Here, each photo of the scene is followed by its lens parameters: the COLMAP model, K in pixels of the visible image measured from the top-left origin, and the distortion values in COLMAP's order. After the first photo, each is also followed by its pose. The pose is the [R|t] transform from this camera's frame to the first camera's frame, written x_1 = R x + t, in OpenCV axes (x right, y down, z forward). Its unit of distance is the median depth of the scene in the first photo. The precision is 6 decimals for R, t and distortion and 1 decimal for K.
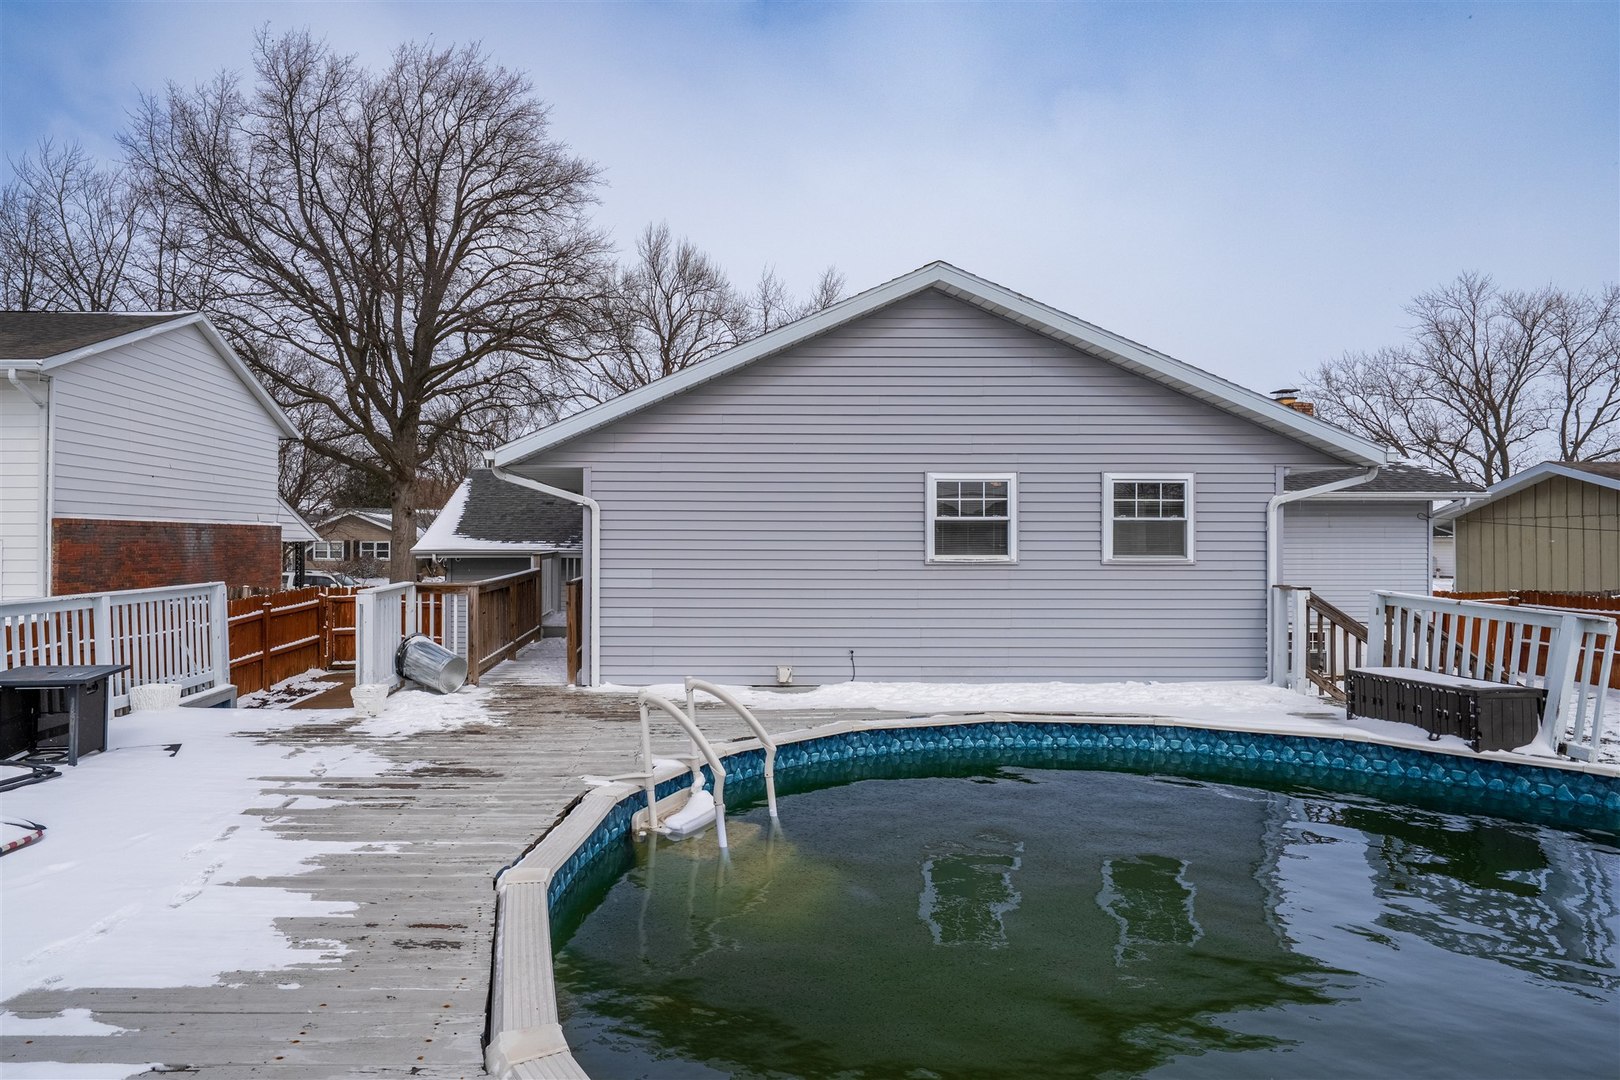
lens RADIAL K [[869.2, 0, 810.0], [0, 869.2, 540.0], [0, 0, 1]] dist [0.000184, -0.001009]
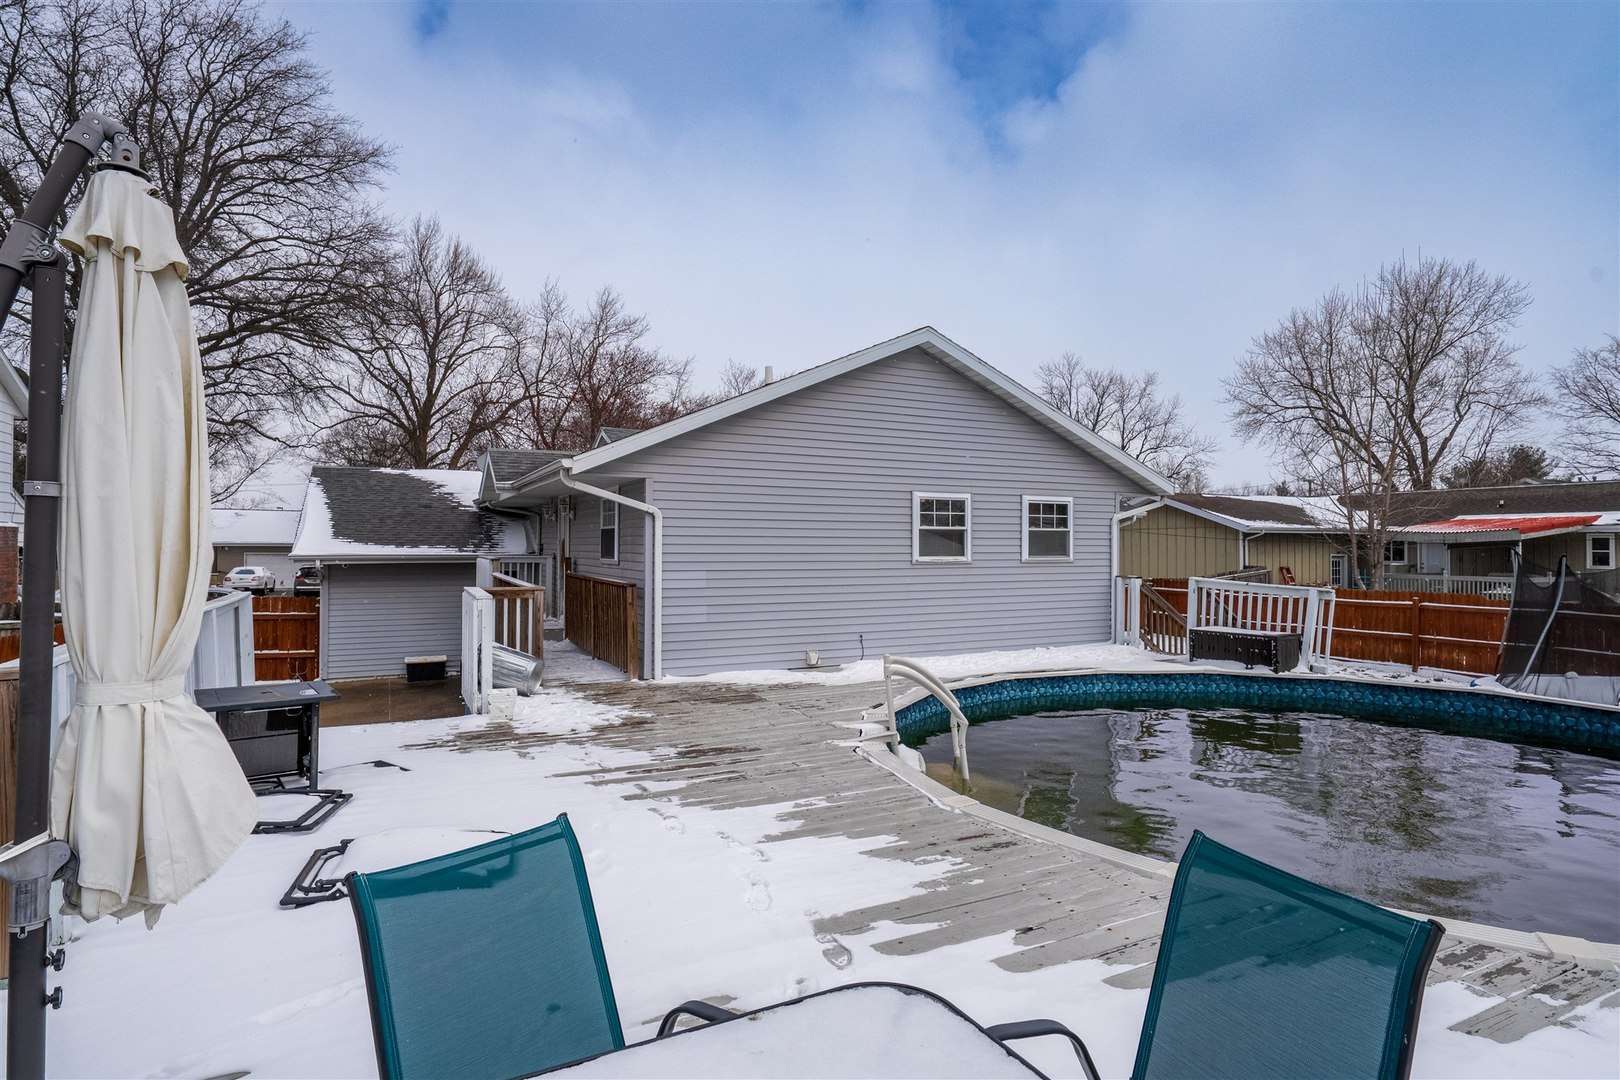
lens RADIAL K [[819.9, 0, 810.0], [0, 819.9, 540.0], [0, 0, 1]] dist [-0.000970, -0.000507]
pose [[0.898422, 0.002446, 0.439126, -0.526058], [-0.000313, 0.999988, -0.004931, -0.000864], [-0.439133, 0.004293, 0.898412, -0.006231]]
